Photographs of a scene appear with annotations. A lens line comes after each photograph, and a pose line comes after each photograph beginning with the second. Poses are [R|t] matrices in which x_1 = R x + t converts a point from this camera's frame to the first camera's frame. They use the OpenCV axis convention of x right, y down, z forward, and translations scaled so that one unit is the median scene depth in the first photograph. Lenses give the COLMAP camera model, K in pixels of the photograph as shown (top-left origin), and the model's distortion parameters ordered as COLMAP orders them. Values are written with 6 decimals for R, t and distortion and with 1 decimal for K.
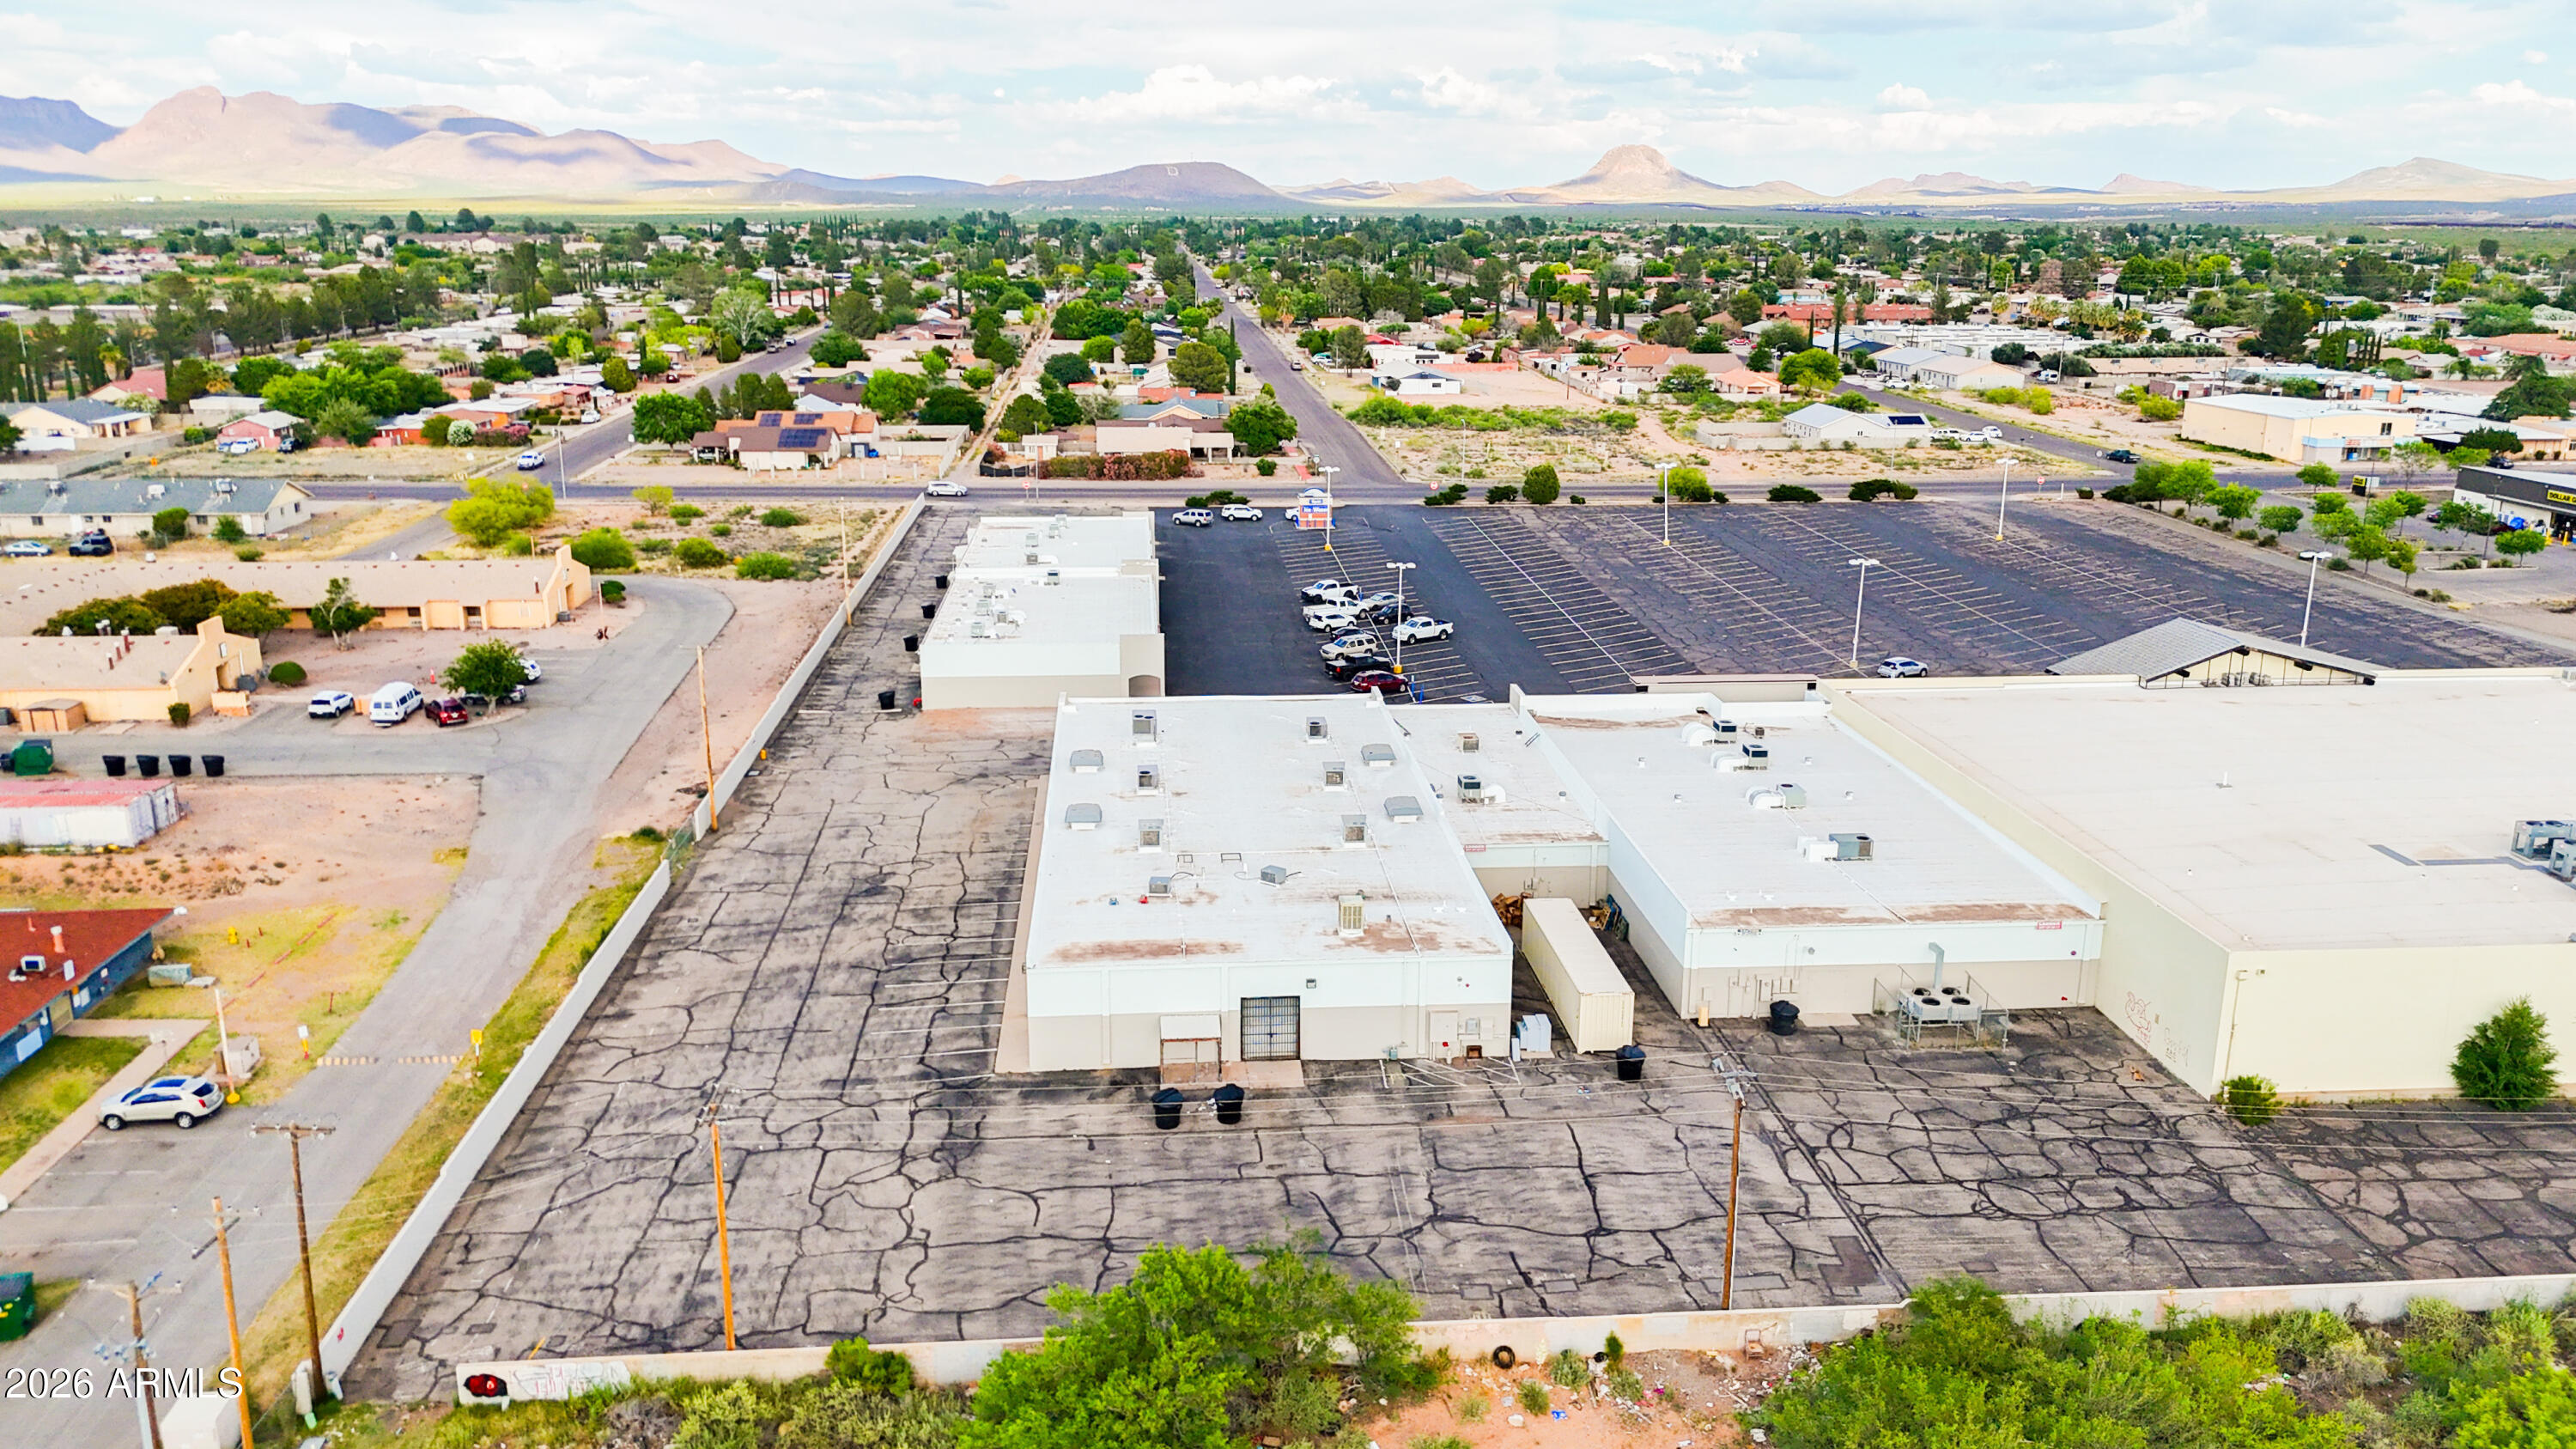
lens RADIAL K [[1900.4, 0, 1296.6], [0, 1900.4, 726.2], [0, 0, 1]] dist [0.066460, -0.066671]
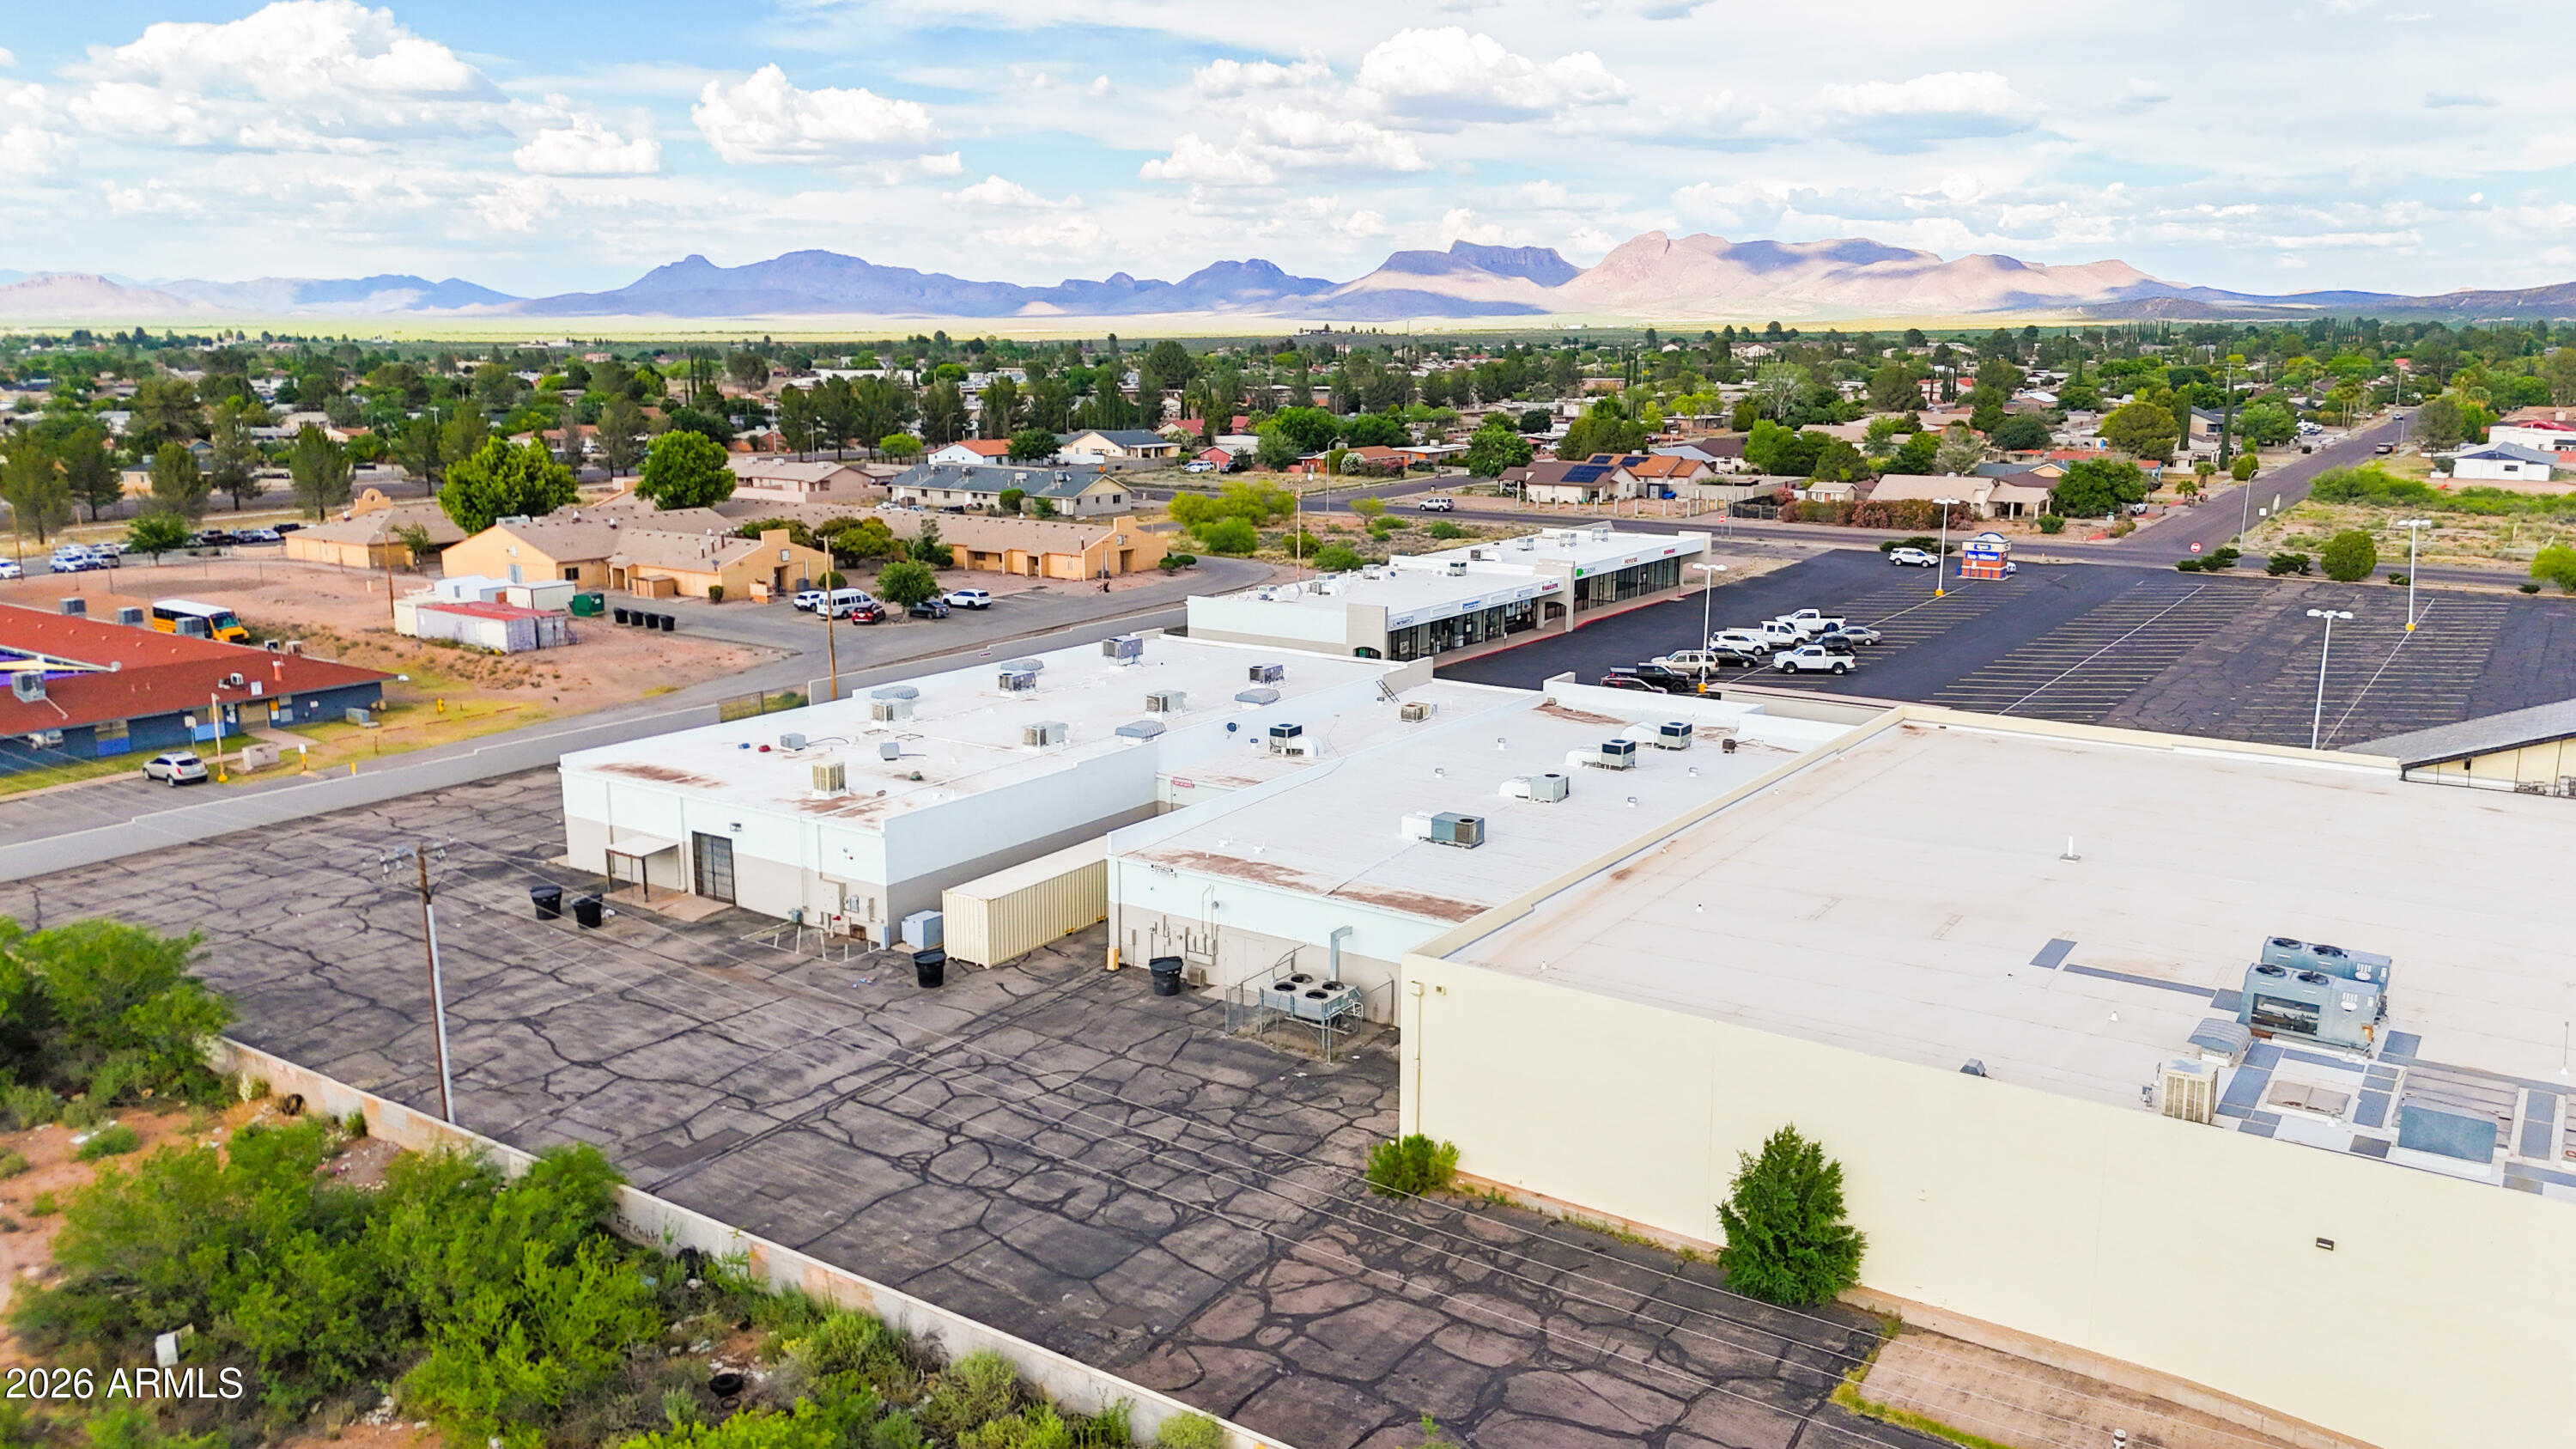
lens RADIAL K [[1900.4, 0, 1302.0], [0, 1900.4, 724.5], [0, 0, 1]] dist [0.066460, -0.066671]
pose [[0.774822, 0.121731, -0.620349, 0.917103], [-0.160813, 0.986959, -0.007187, 0.045391], [0.611384, 0.105329, 0.784293, 0.418435]]
